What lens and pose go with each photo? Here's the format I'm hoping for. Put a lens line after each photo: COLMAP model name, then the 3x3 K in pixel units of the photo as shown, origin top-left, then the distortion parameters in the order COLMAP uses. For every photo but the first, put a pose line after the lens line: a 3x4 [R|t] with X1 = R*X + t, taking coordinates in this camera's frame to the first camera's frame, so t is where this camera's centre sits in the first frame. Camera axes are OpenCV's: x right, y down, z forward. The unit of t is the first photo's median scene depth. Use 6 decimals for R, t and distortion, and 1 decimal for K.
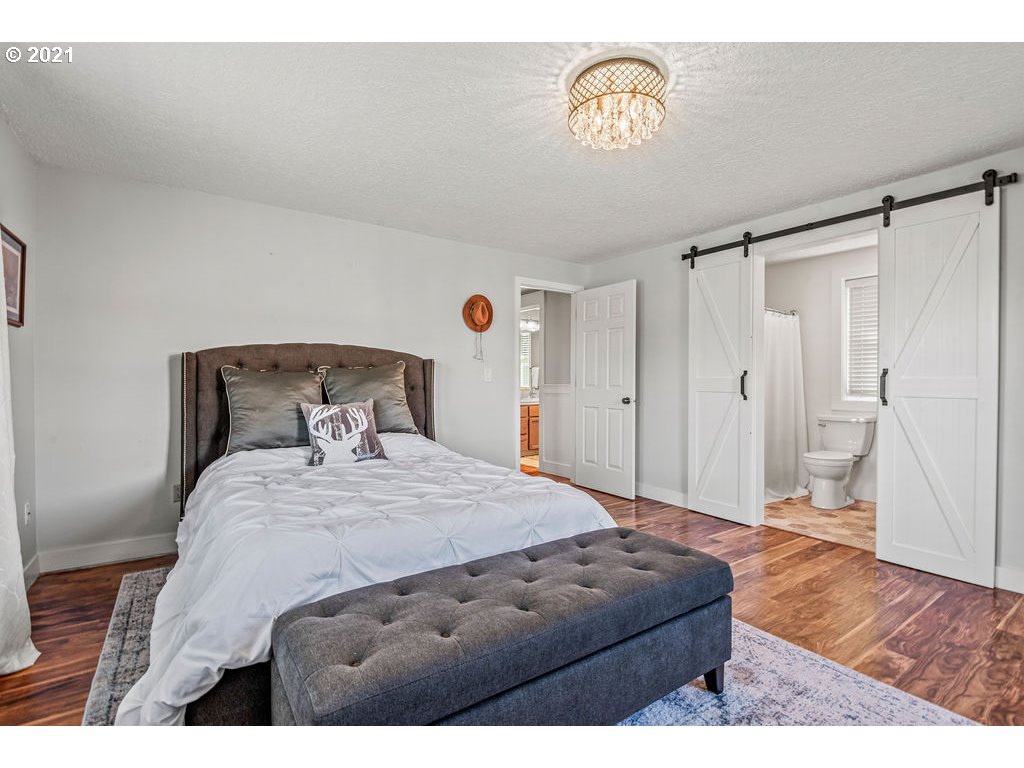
lens RADIAL K [[482.0, 0, 511.1], [0, 482.0, 389.2], [0, 0, 1]] dist [-0.000553, -0.001281]
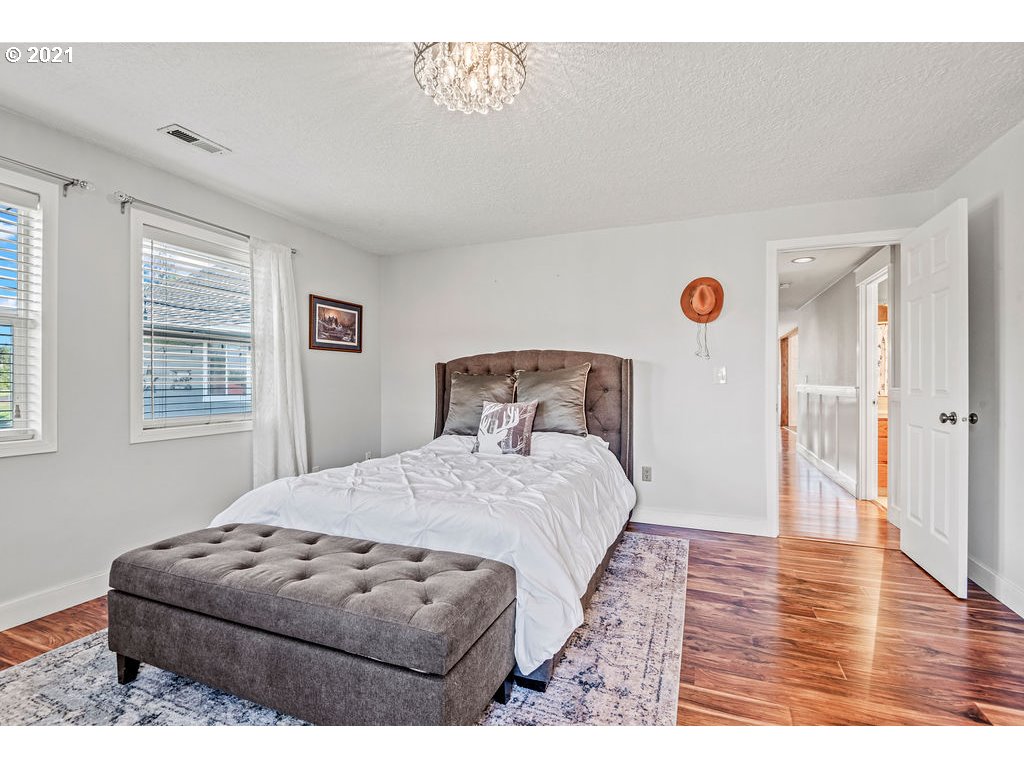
lens RADIAL K [[482.0, 0, 511.1], [0, 482.0, 389.2], [0, 0, 1]] dist [-0.000553, -0.001281]
pose [[0.545950, 0.011587, -0.837738, 0.617022], [-0.012887, 0.999902, 0.005431, -0.008240], [0.837719, 0.007831, 0.546046, 0.380803]]
